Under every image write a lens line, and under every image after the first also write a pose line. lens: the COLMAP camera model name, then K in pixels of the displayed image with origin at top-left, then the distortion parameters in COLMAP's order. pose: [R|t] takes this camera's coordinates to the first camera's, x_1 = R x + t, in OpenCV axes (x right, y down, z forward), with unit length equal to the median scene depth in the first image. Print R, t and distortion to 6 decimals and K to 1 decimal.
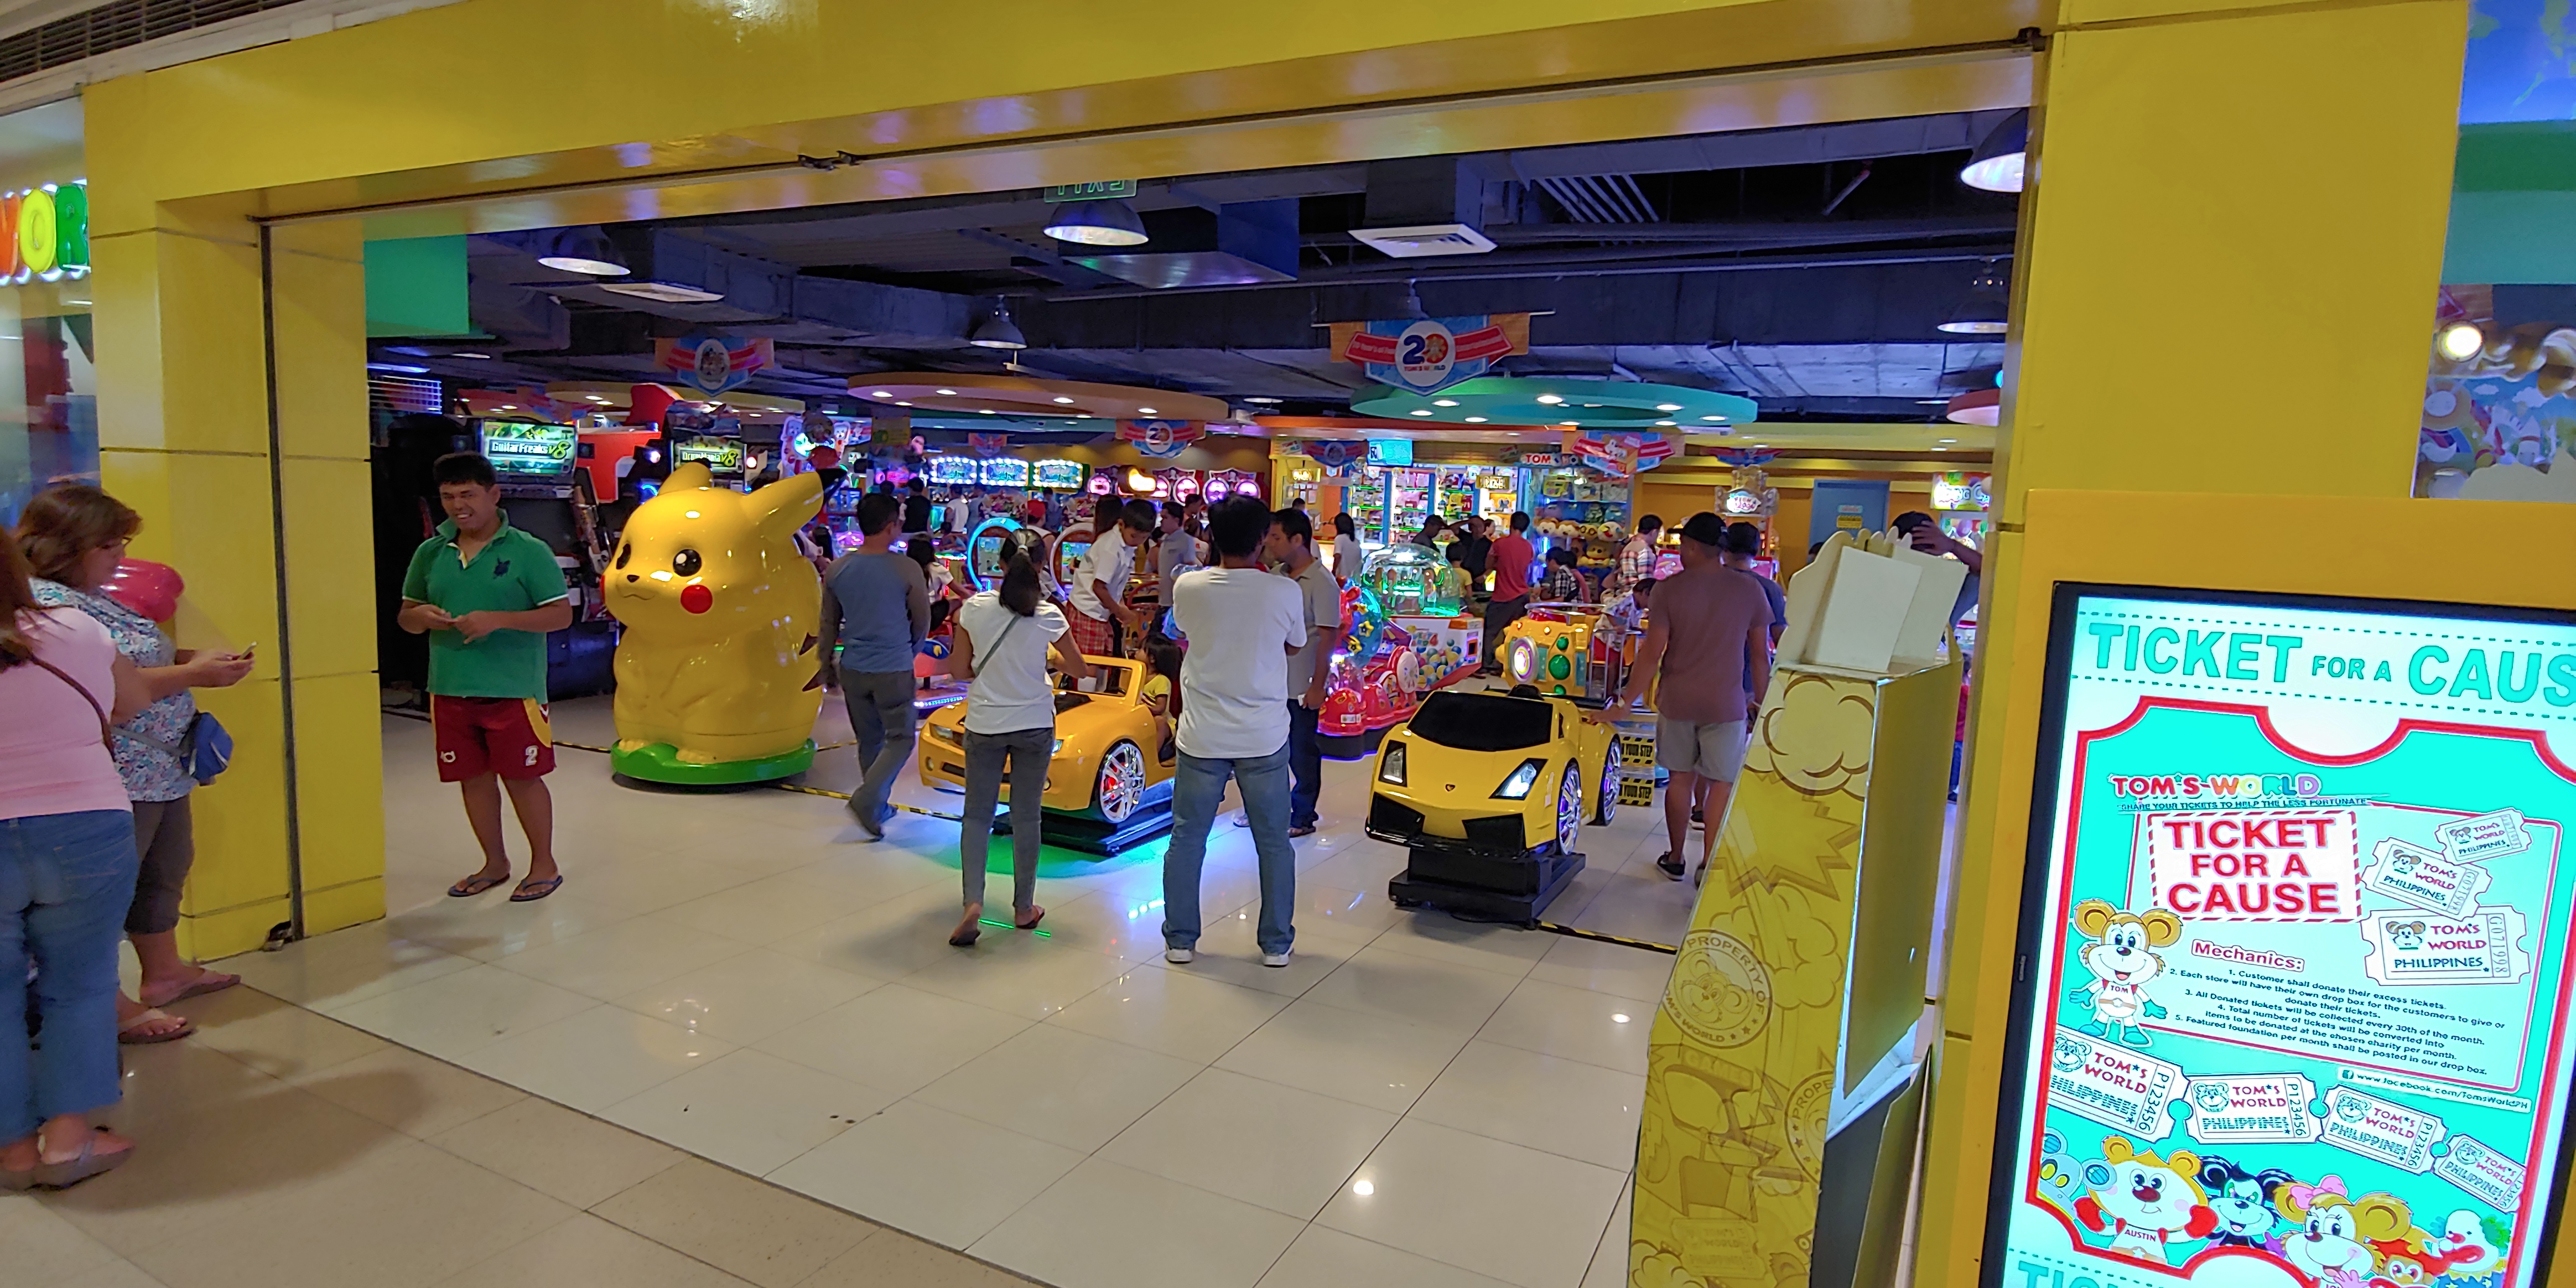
lens RADIAL K [[1304.2, 0, 1287.7], [0, 1304.2, 647.7], [0, 0, 1]] dist [-0.004682, -0.001751]
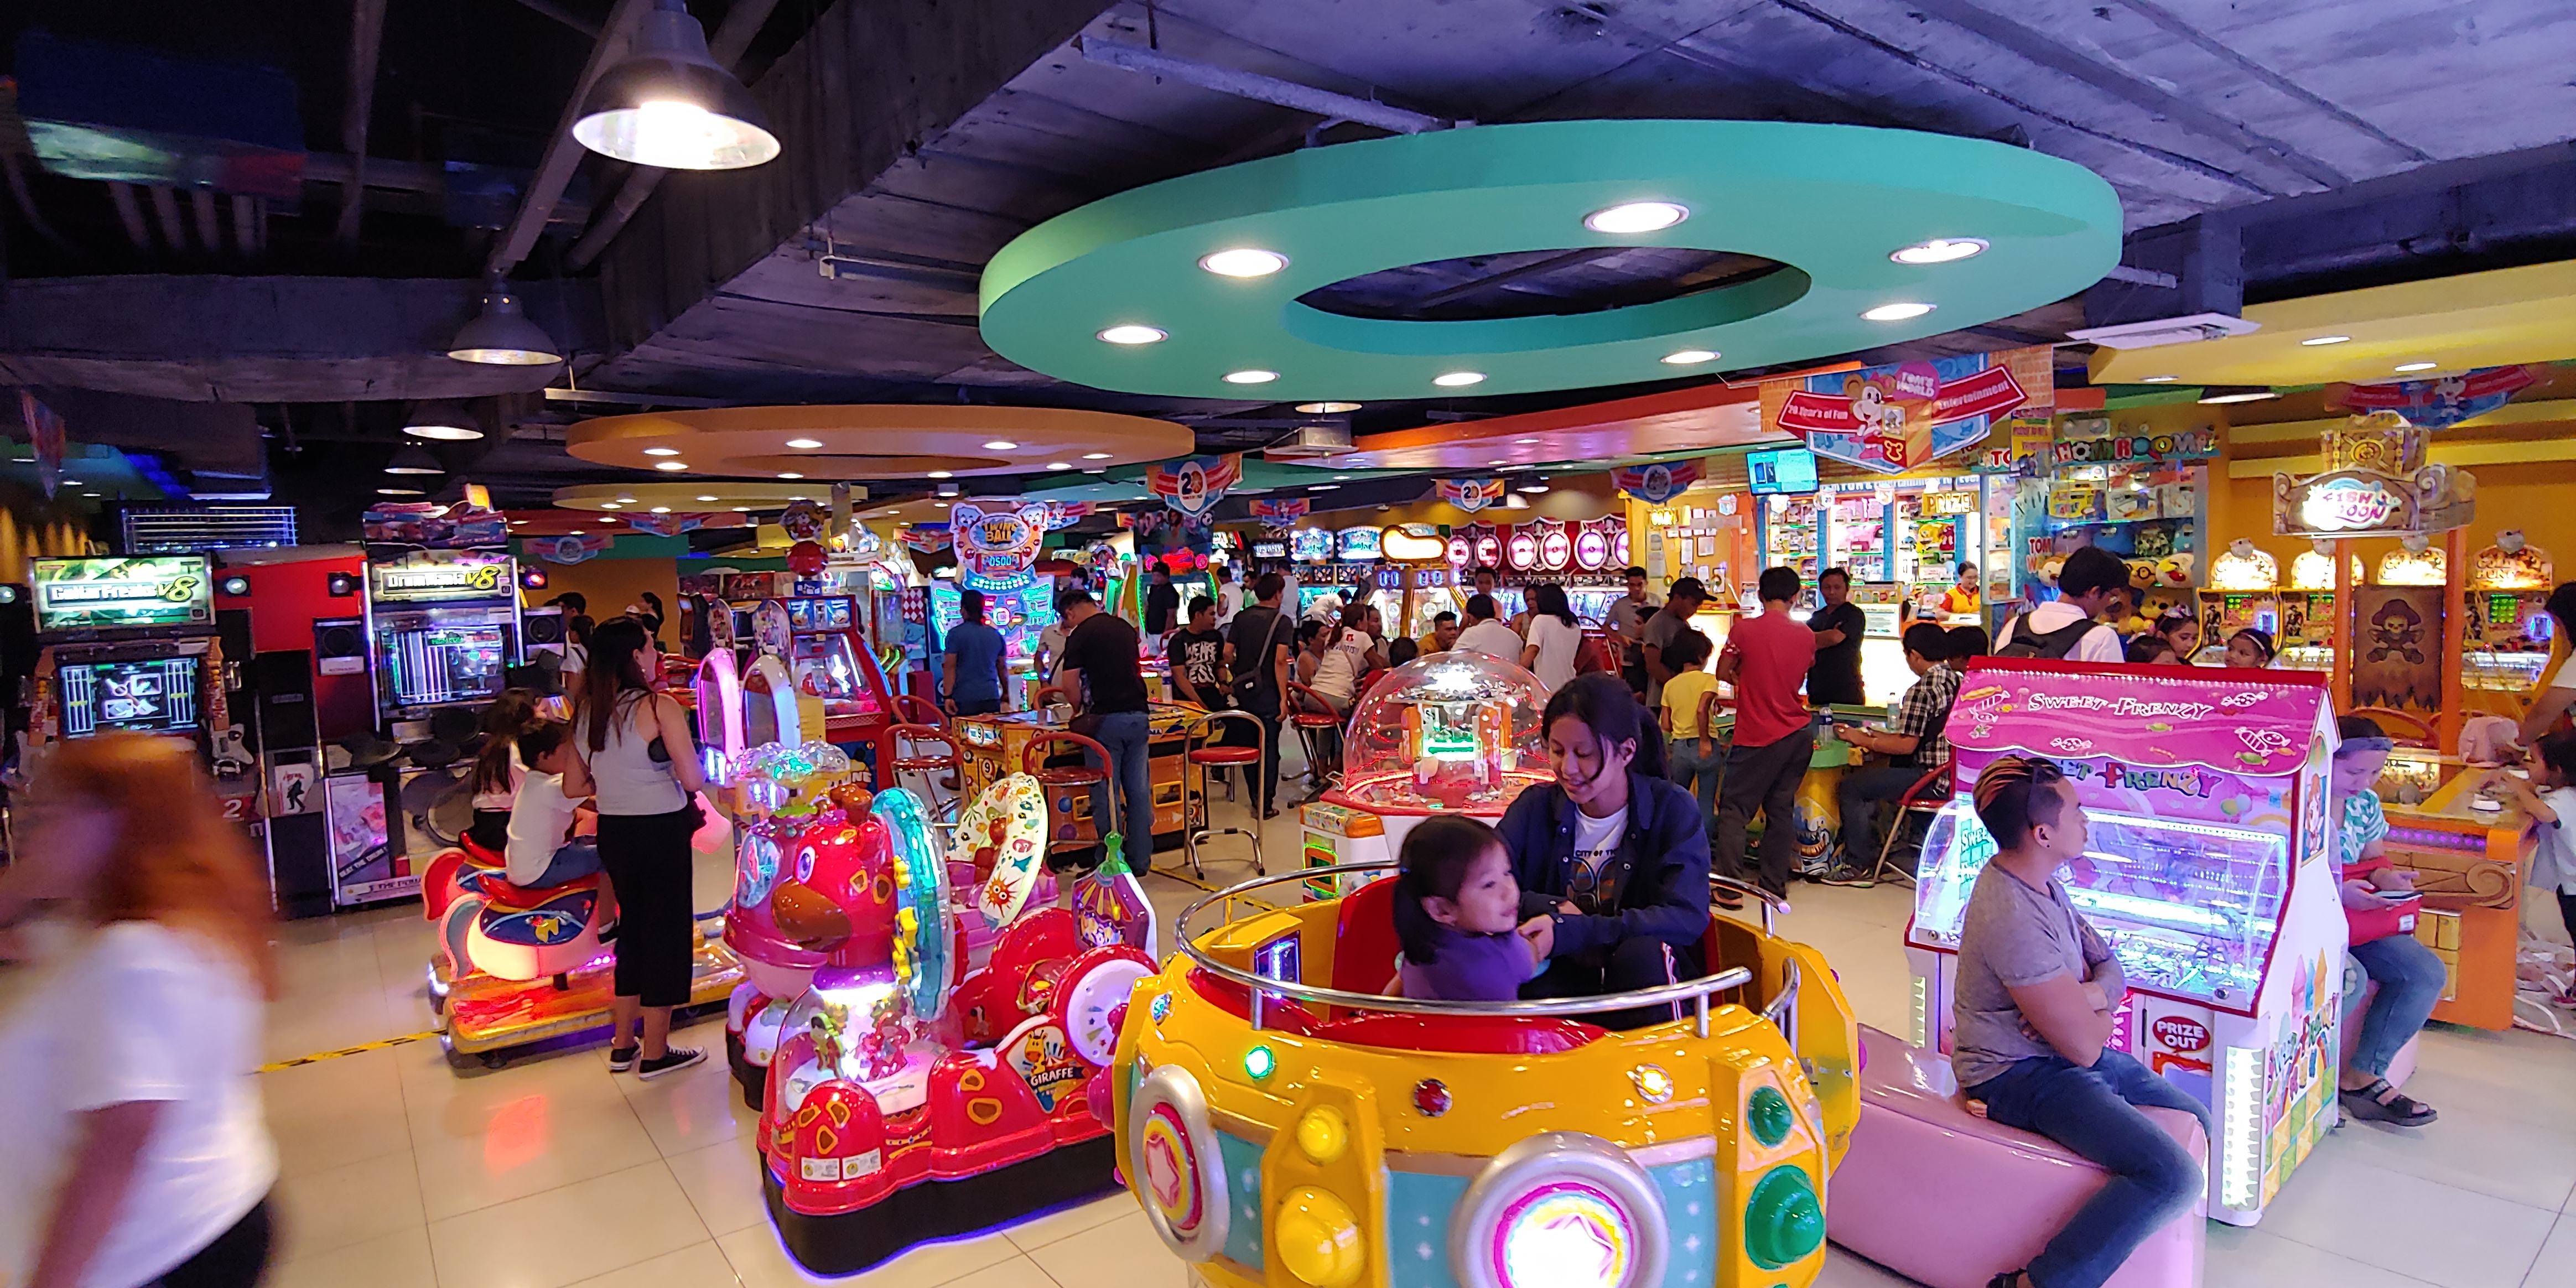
lens RADIAL K [[1304.2, 0, 1287.9], [0, 1304.2, 648.0], [0, 0, 1]] dist [-0.004682, -0.001751]
pose [[0.888729, -0.041941, -0.456511, 0.304724], [0.021123, 0.998495, -0.050611, -0.067557], [0.457947, 0.035336, 0.888277, 0.620831]]
